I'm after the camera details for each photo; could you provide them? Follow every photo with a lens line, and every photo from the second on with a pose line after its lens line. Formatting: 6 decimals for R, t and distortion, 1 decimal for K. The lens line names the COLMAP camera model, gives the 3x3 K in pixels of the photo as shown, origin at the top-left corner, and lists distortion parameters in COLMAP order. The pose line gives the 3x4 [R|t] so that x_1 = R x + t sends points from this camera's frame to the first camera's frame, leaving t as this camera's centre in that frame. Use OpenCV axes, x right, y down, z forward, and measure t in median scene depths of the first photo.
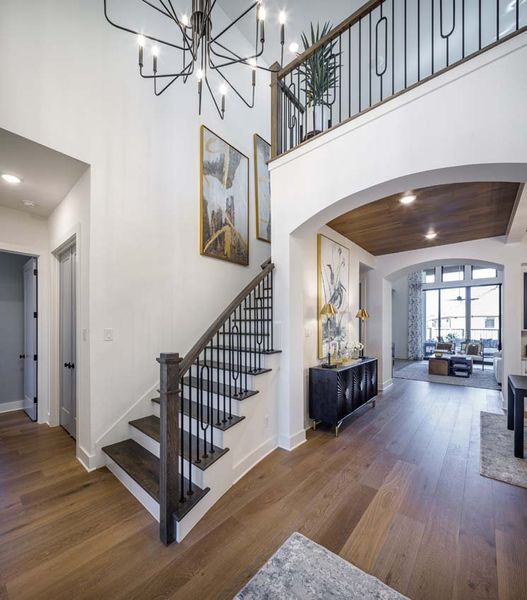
lens RADIAL K [[254.7, 0, 263.7], [0, 254.7, 323.5], [0, 0, 1]] dist [-0.000986, -0.000155]
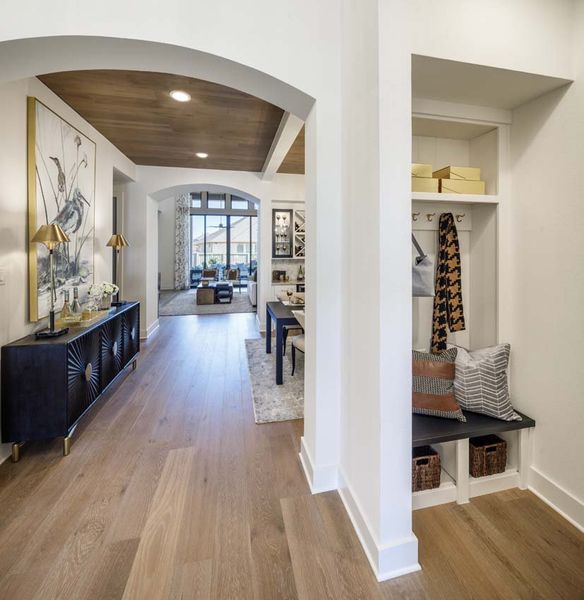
lens RADIAL K [[282.3, 0, 292.4], [0, 282.3, 247.8], [0, 0, 1]] dist [-0.000103, 0.000337]
pose [[0.610177, 0.001316, 0.792264, 0.060483], [-0.001718, 0.999998, -0.000337, -0.018625], [-0.792263, -0.001155, 0.610178, 0.133383]]
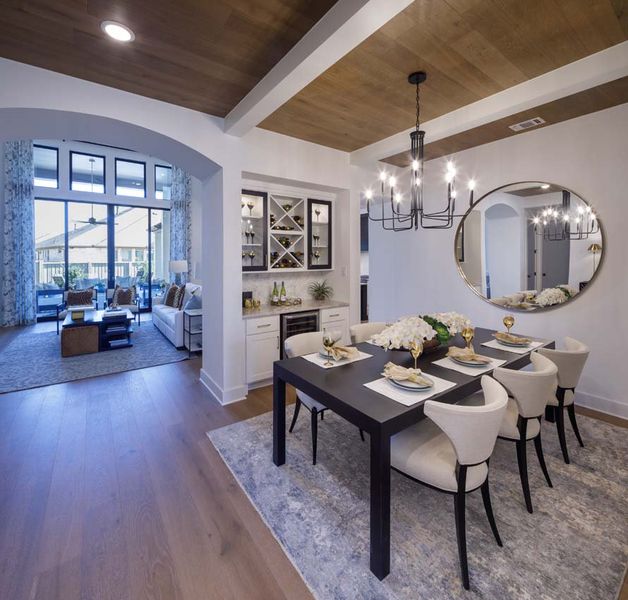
lens RADIAL K [[306.8, 0, 314.1], [0, 306.8, 258.0], [0, 0, 1]] dist [0.000215, -0.000185]
pose [[0.235584, -0.003371, 0.971848, 0.249103], [-0.006727, 0.999964, 0.005100, -0.015174], [-0.971831, -0.007739, 0.235553, 0.540283]]
